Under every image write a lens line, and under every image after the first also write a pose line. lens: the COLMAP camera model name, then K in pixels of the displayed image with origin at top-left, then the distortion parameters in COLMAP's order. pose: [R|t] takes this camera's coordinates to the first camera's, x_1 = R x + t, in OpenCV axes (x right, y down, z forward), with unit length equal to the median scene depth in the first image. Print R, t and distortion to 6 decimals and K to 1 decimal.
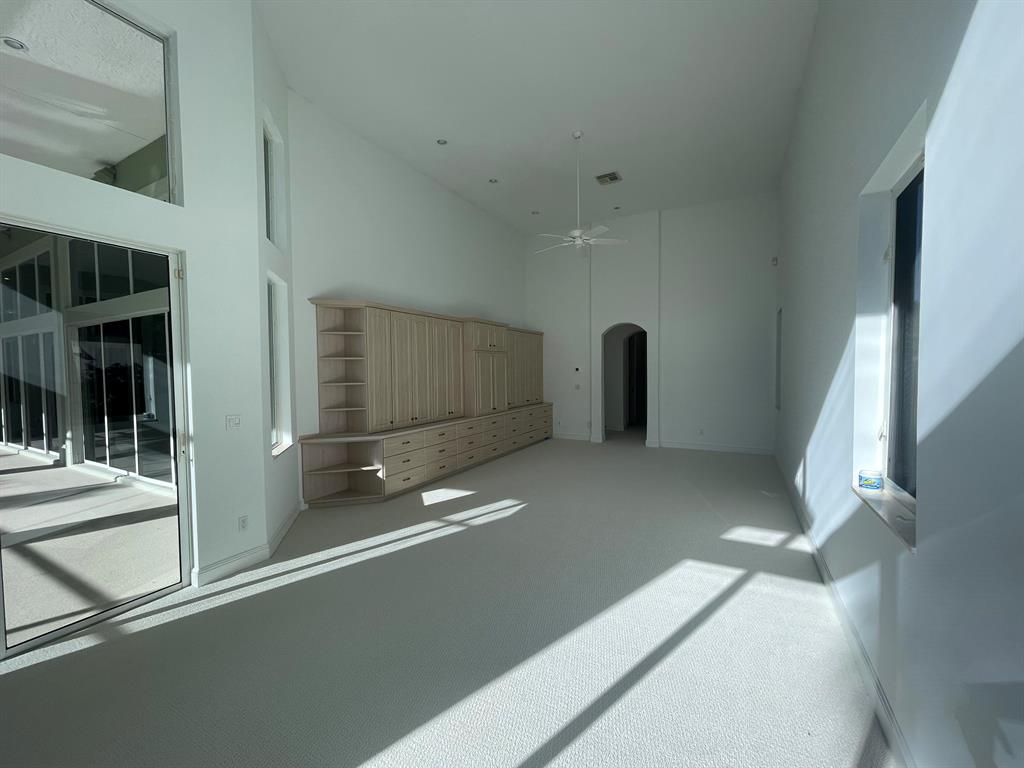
lens RADIAL K [[415.3, 0, 511.8], [0, 415.3, 386.5], [0, 0, 1]] dist [-0.003447, 0.001323]
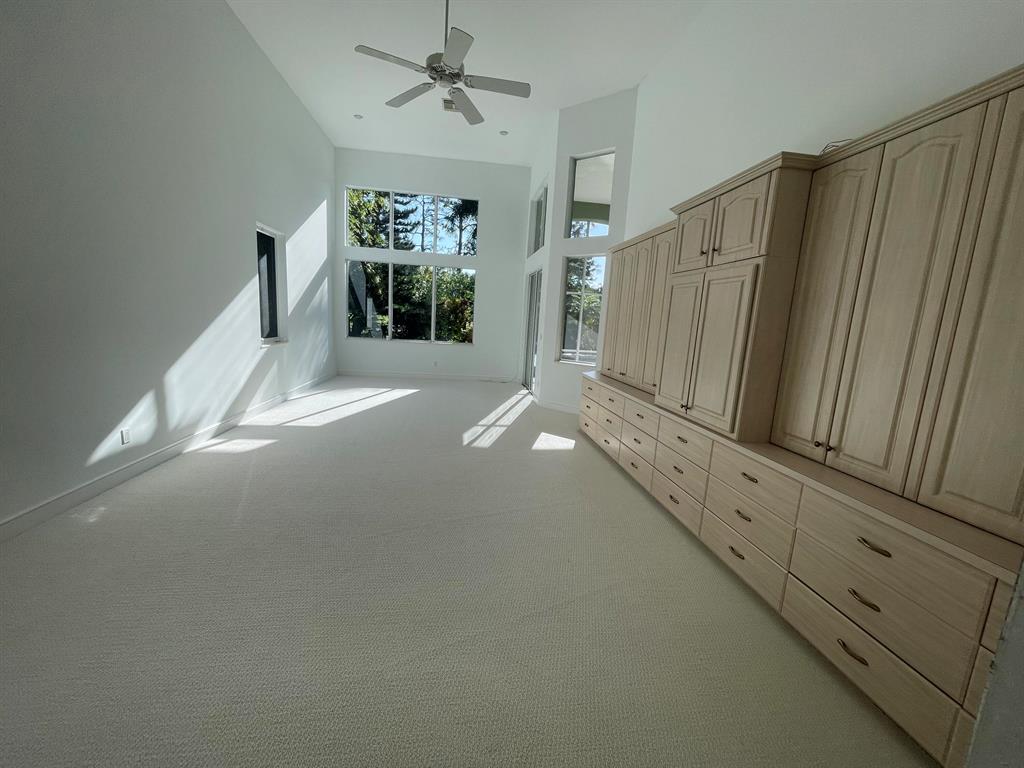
lens RADIAL K [[415.3, 0, 511.3], [0, 415.3, 387.4], [0, 0, 1]] dist [-0.003447, 0.001323]
pose [[-0.816805, 0.072845, -0.572296, 0.493300], [-0.058512, 0.976421, 0.207794, -0.061024], [0.573939, 0.203213, -0.793283, 1.813894]]
